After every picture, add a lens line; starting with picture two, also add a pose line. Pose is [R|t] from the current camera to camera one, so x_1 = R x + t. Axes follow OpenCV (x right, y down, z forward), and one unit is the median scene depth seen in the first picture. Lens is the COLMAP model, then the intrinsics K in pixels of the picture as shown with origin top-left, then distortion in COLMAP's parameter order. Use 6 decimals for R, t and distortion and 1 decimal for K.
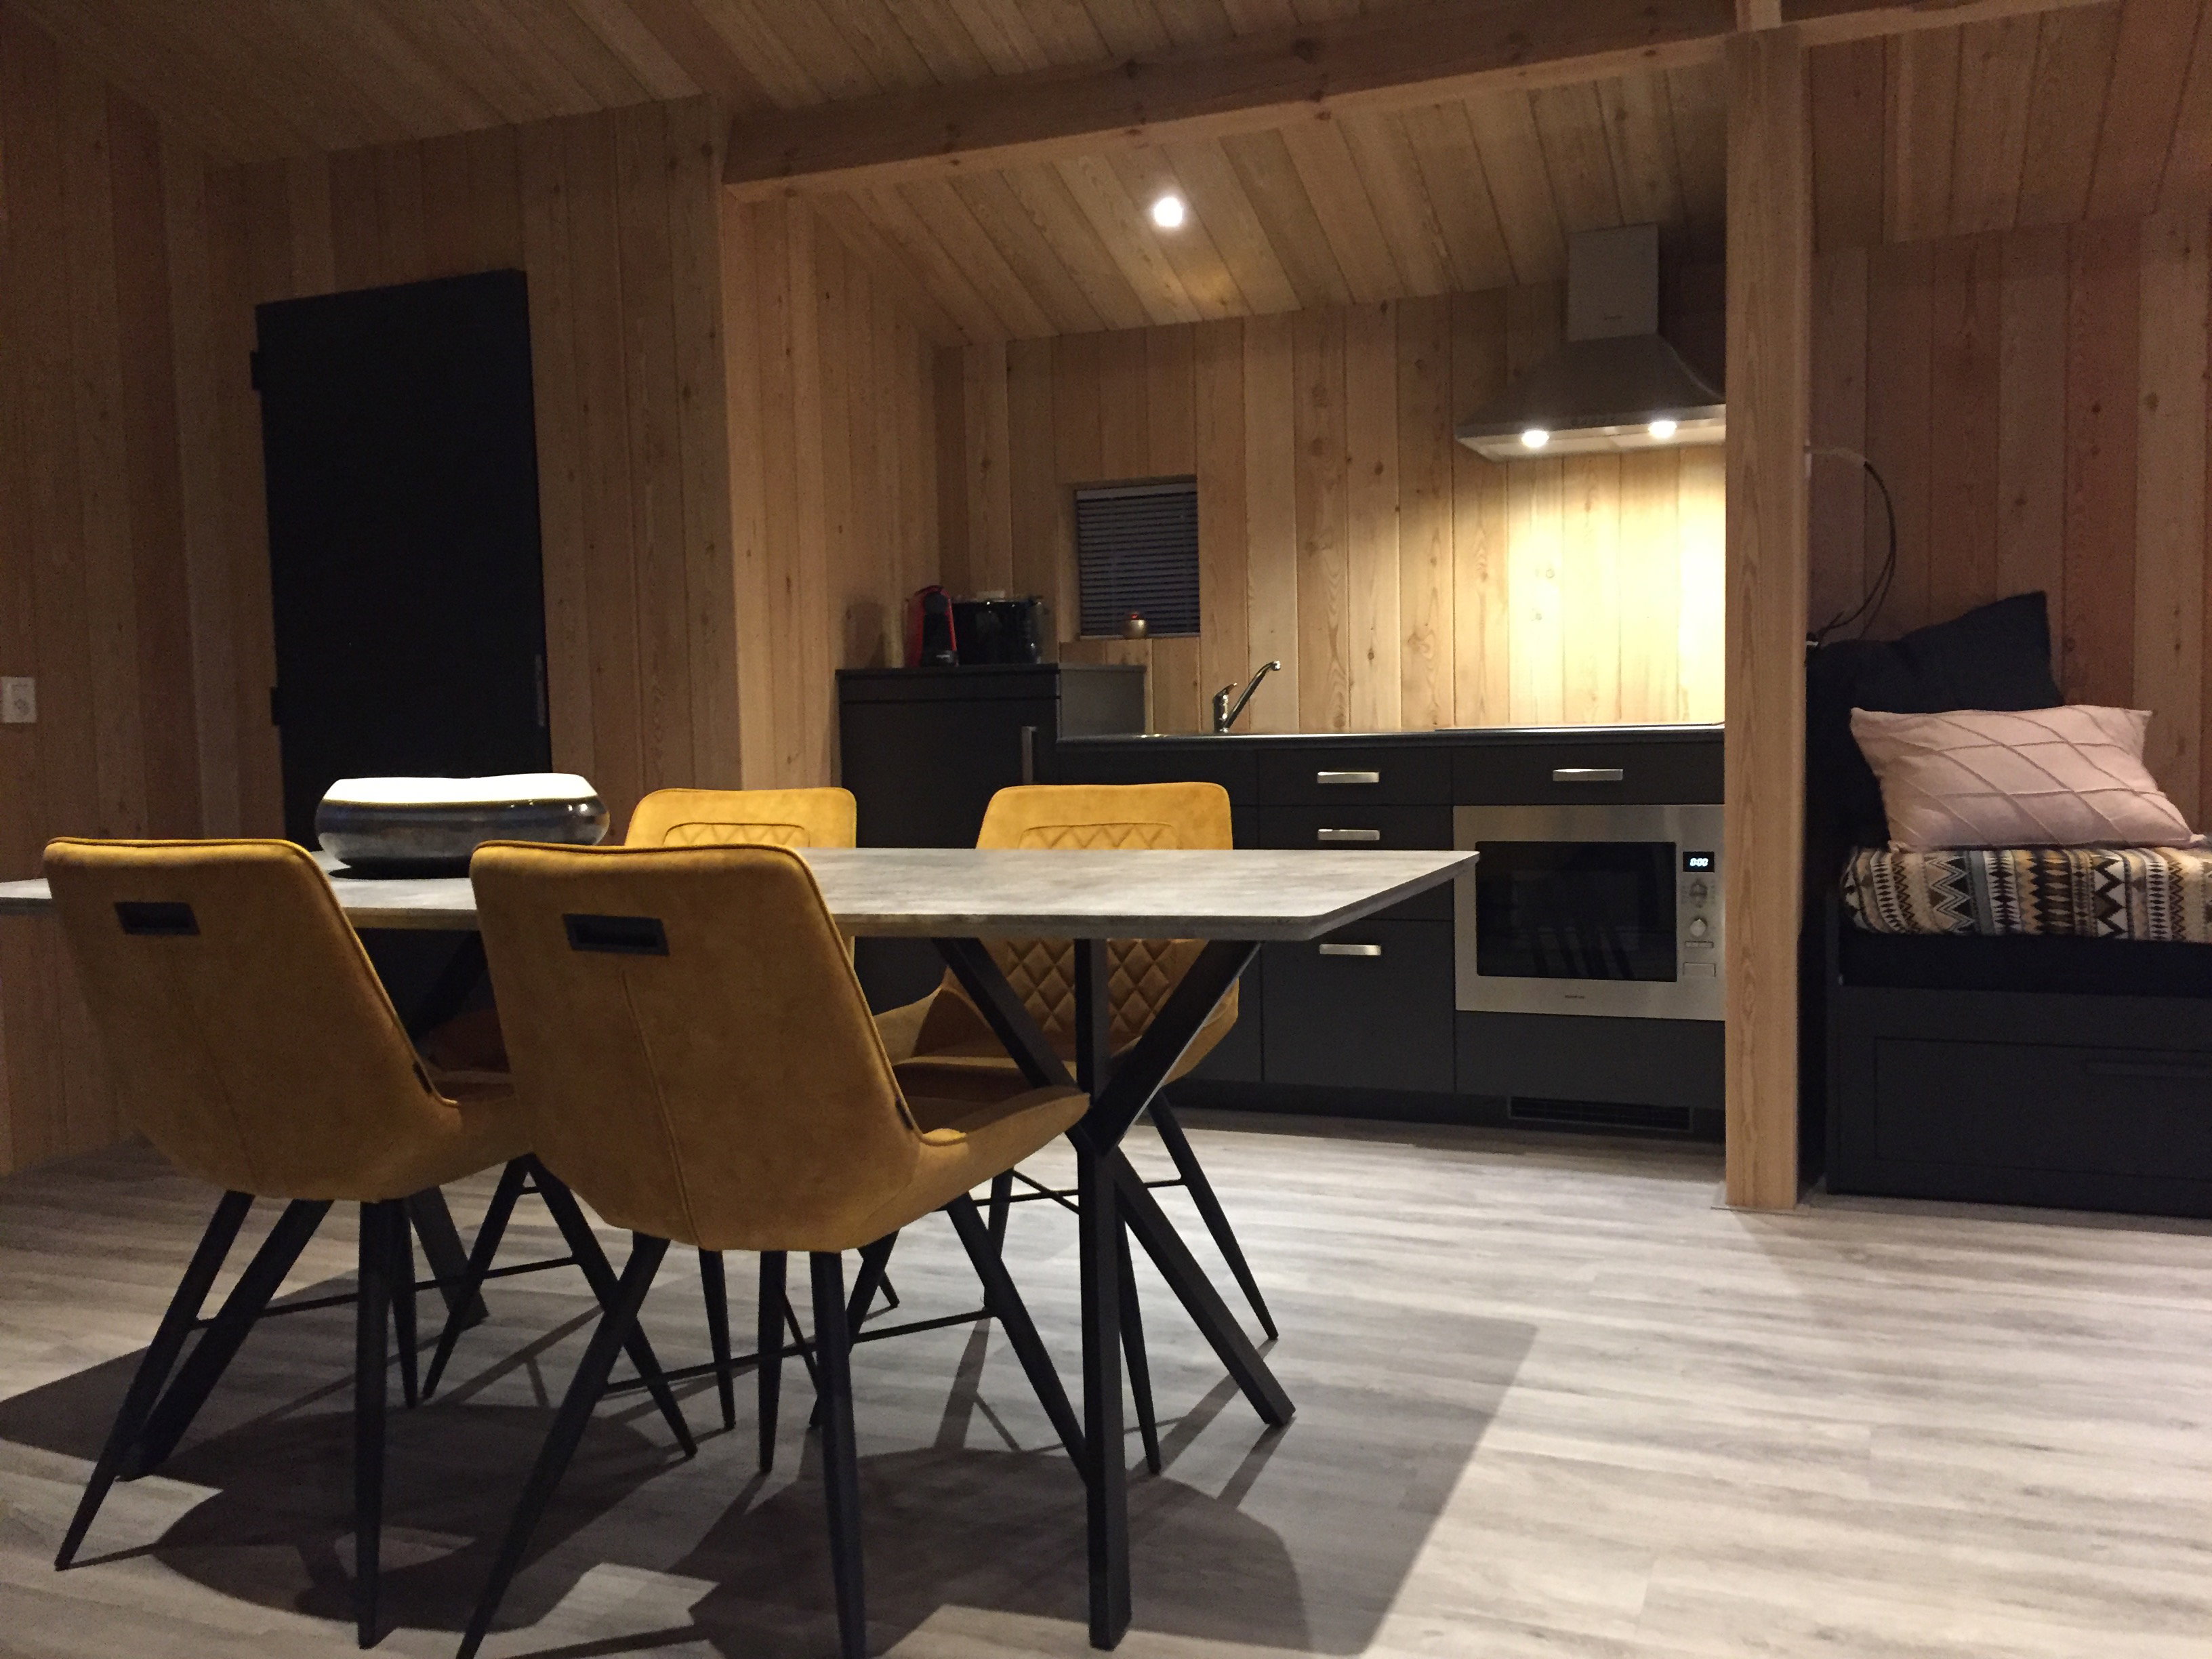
lens RADIAL K [[1884.2, 0, 1106.0], [0, 1884.2, 829.5], [0, 0, 1]] dist [0.101902, -0.129498]
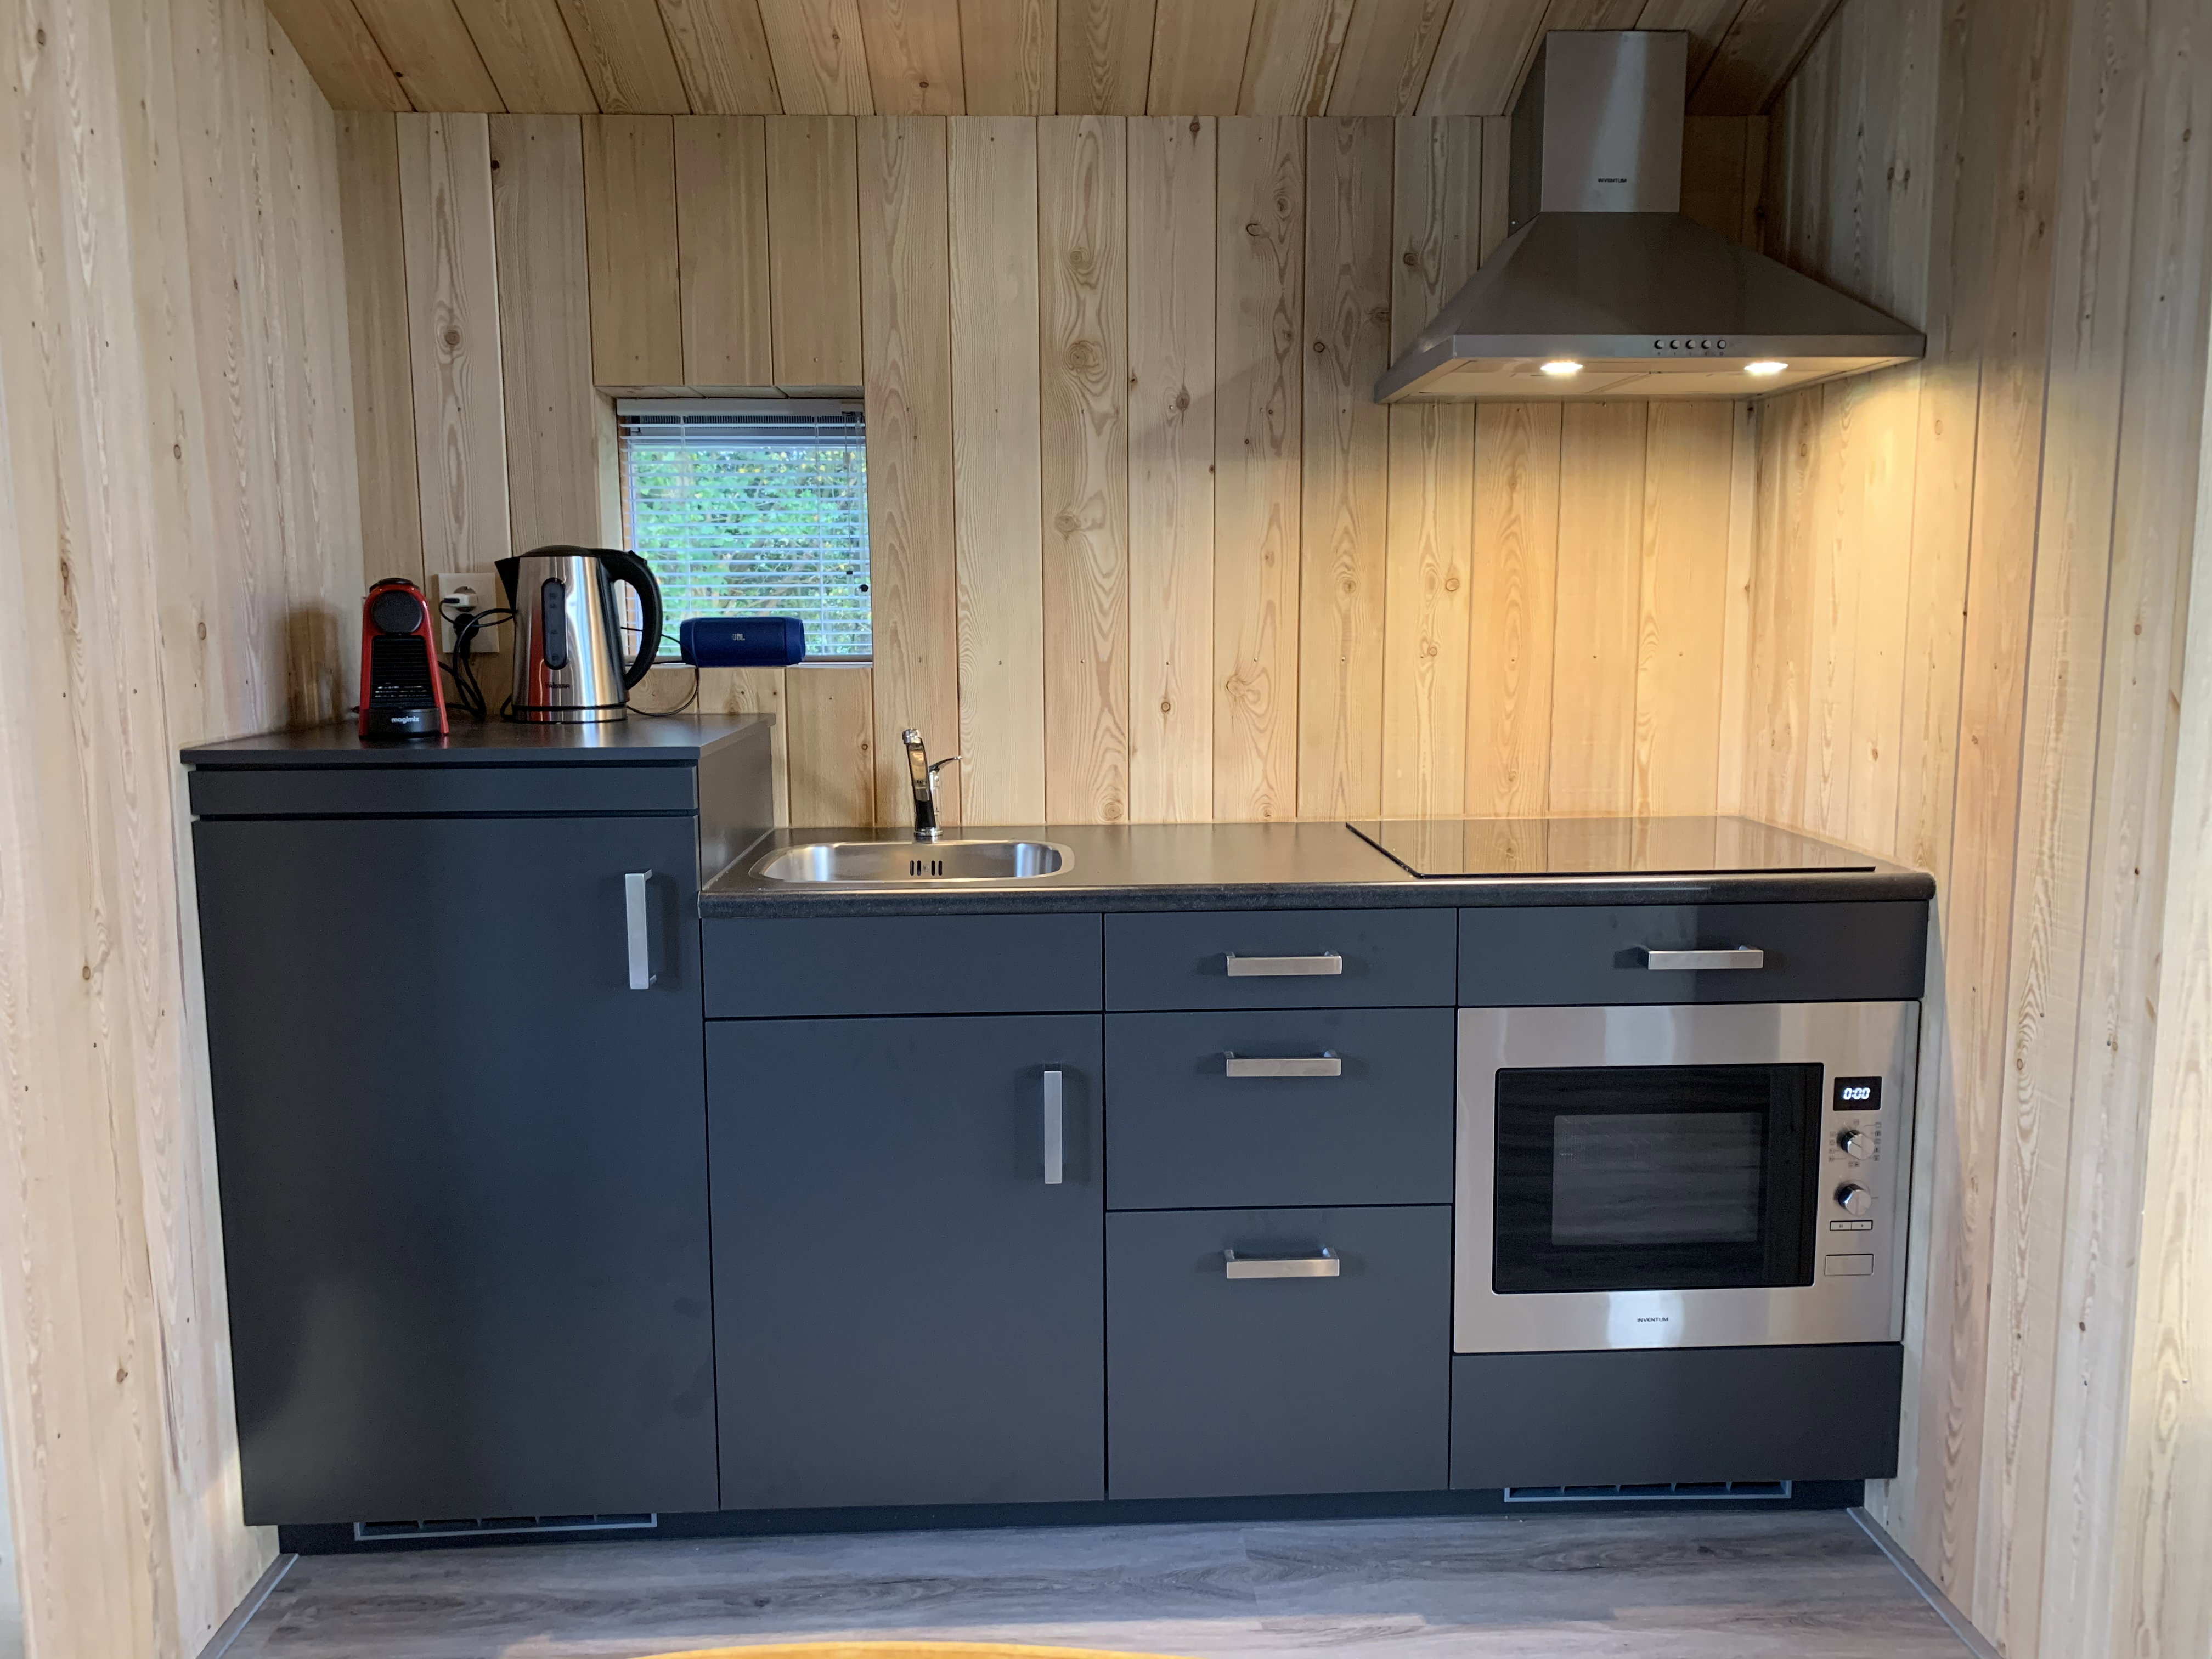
lens RADIAL K [[1735.8, 0, 1106.0], [0, 1735.8, 829.5], [0, 0, 1]] dist [0.113606, -0.091967]
pose [[0.911419, -0.041932, 0.409339, -0.147563], [0.015651, 0.997607, 0.067344, -0.118519], [-0.411183, -0.054972, 0.909894, 0.639110]]
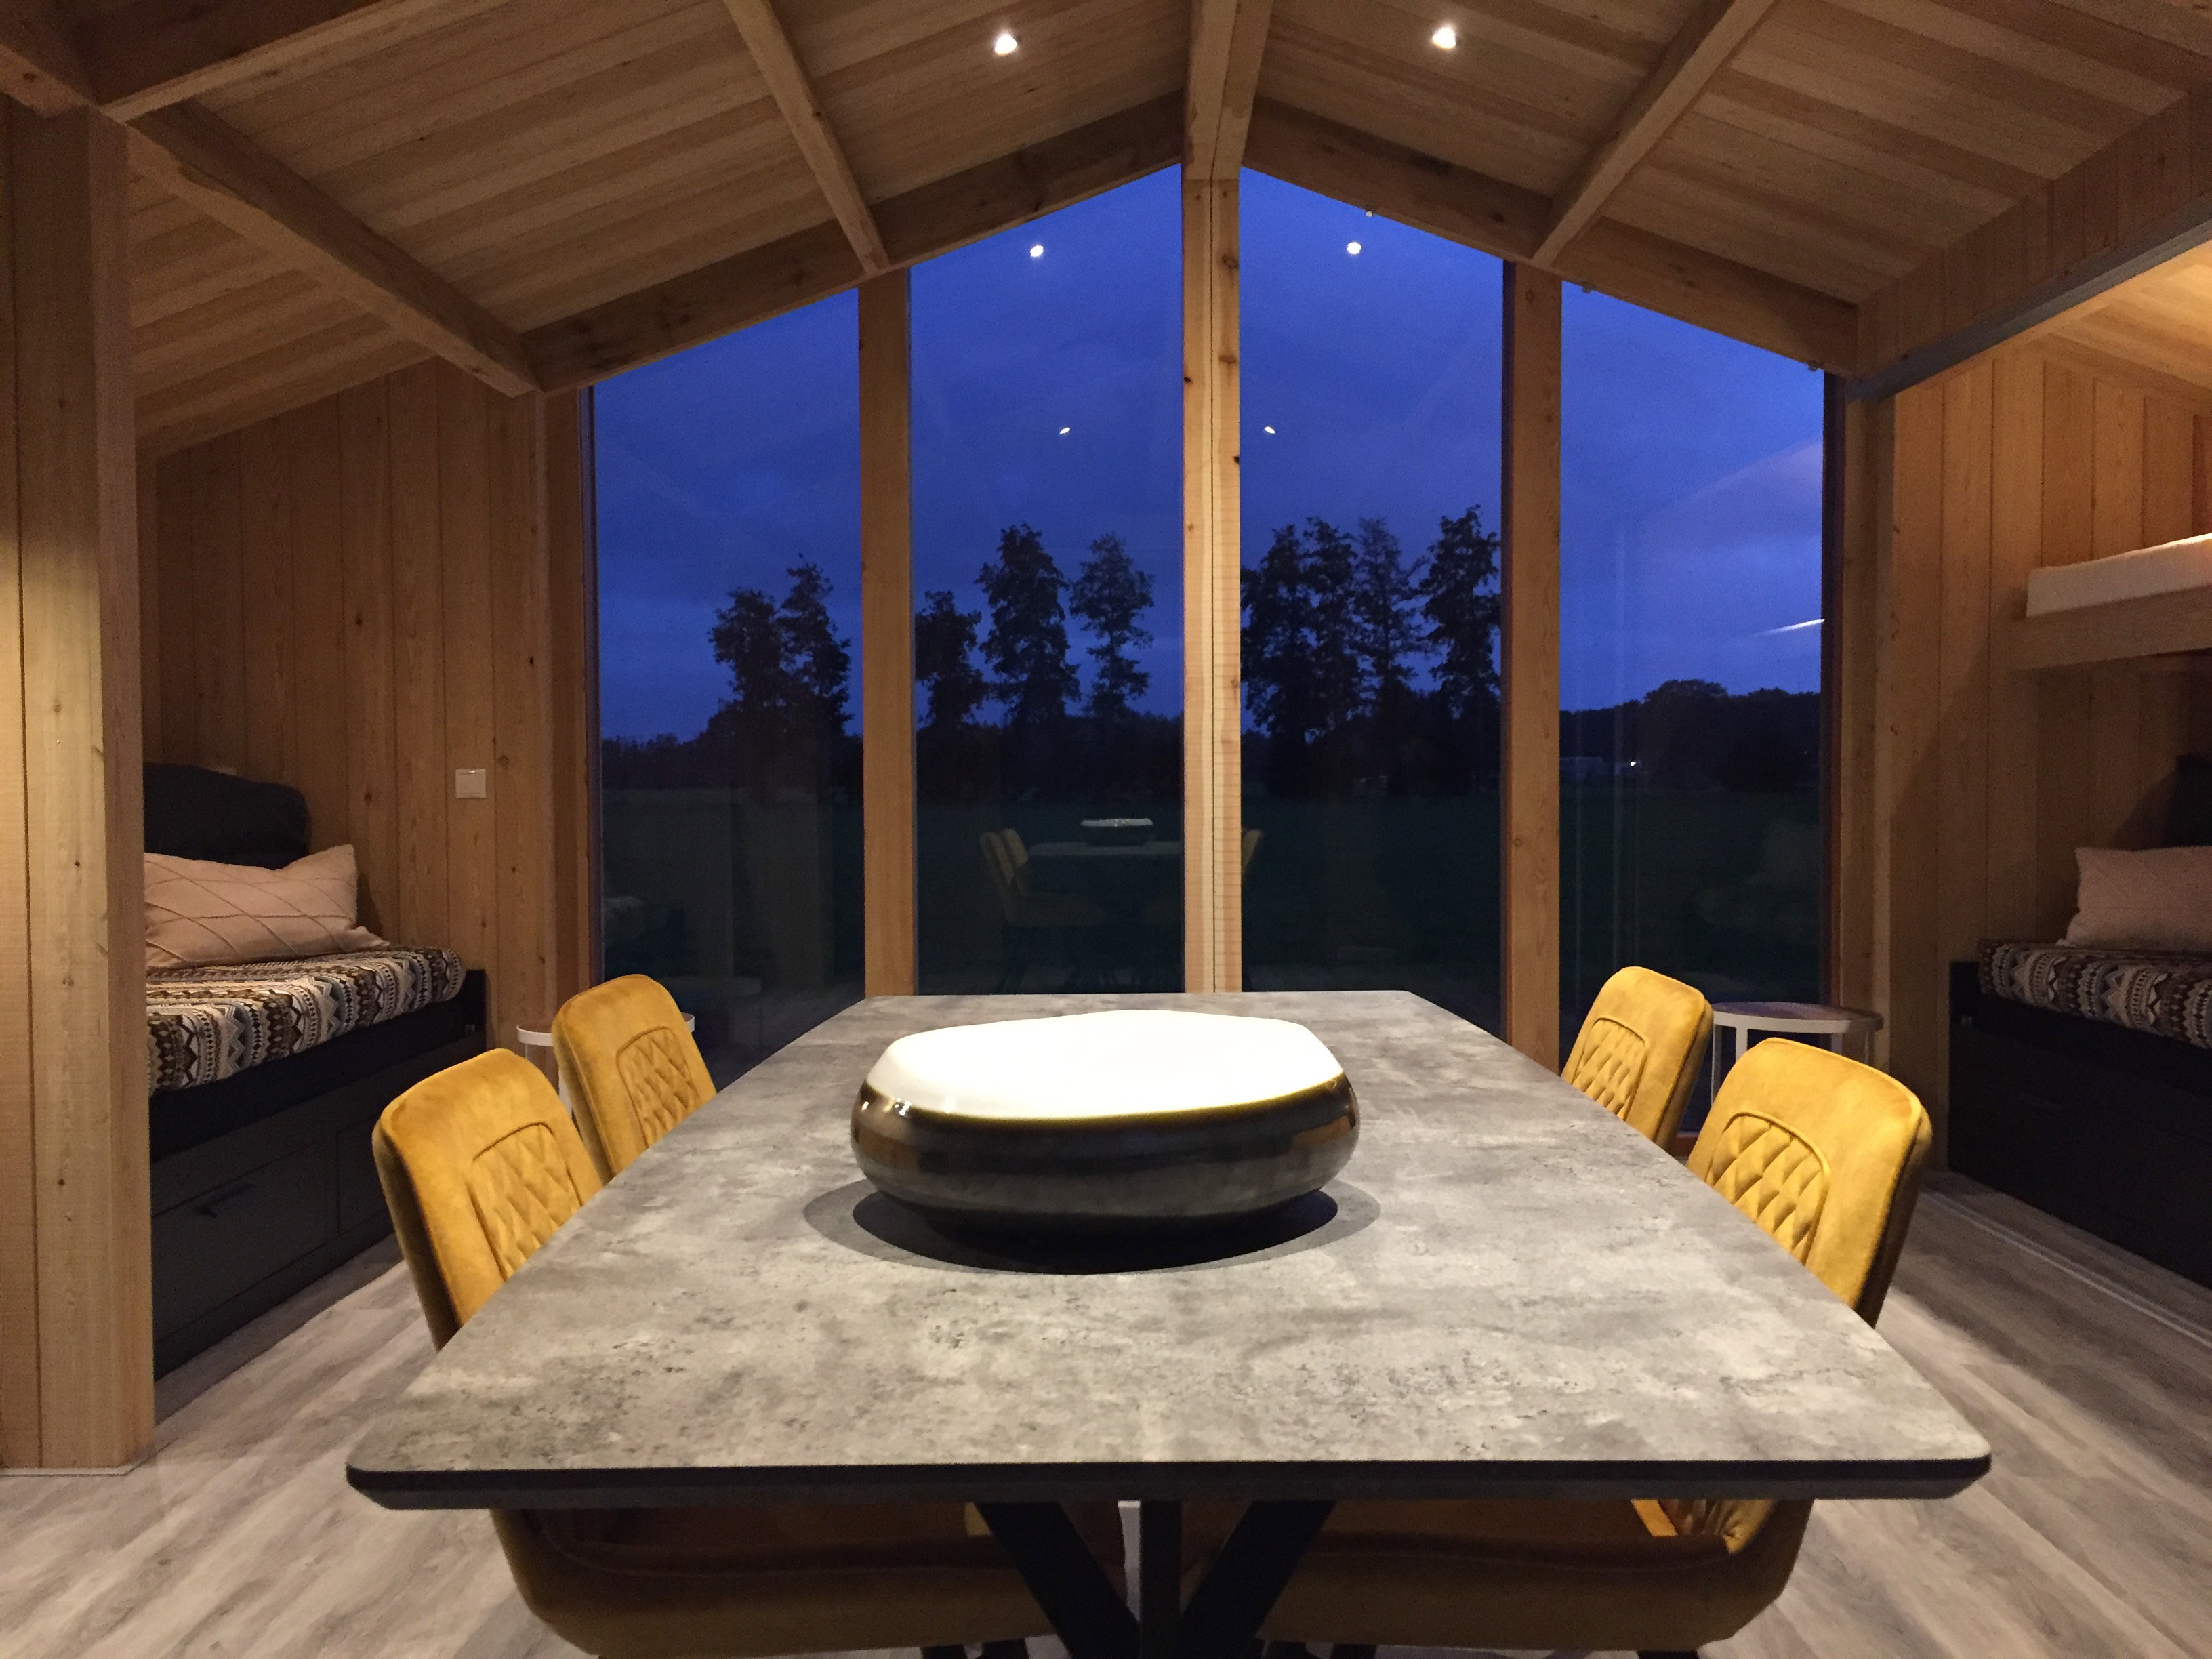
lens RADIAL K [[1884.2, 0, 1106.0], [0, 1884.2, 829.5], [0, 0, 1]] dist [0.101902, -0.129498]
pose [[-0.364503, -0.004097, 0.931193, -0.612445], [0.066807, 0.997298, 0.030539, -0.080186], [-0.928803, 0.073341, -0.363245, 0.862860]]
